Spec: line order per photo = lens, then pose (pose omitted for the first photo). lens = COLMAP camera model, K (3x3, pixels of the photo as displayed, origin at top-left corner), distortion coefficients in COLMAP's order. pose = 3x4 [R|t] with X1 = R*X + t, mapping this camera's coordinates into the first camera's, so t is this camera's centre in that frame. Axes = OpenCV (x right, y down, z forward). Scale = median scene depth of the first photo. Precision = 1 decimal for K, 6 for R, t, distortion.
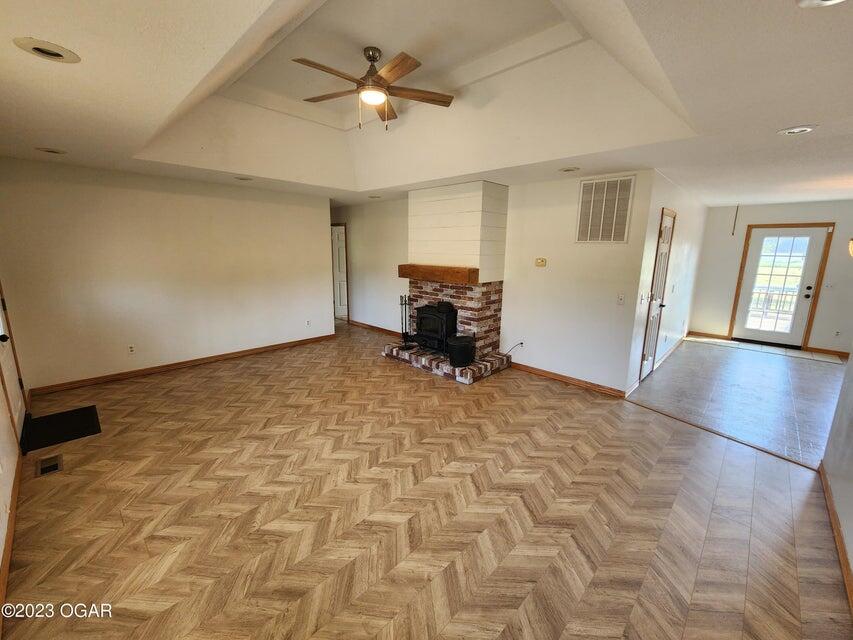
lens RADIAL K [[354.4, 0, 426.0], [0, 354.4, 319.0], [0, 0, 1]] dist [-0.000010, -0.001618]
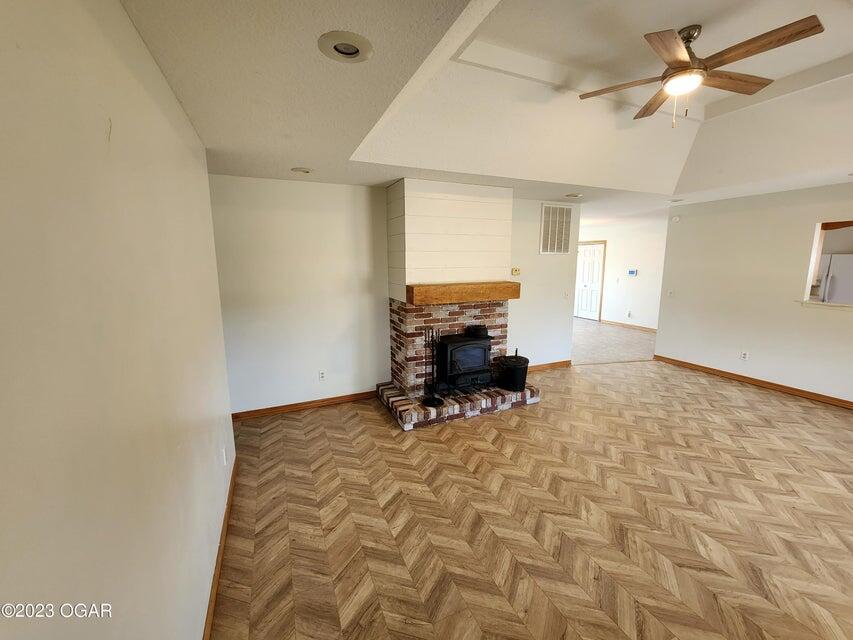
lens RADIAL K [[354.4, 0, 431.7], [0, 354.4, 320.8], [0, 0, 1]] dist [-0.000010, -0.001618]
pose [[0.363849, -0.172130, 0.915415, -0.891662], [0.193361, 0.975326, 0.106540, -0.200831], [-0.911167, 0.138241, 0.388155, 0.938578]]
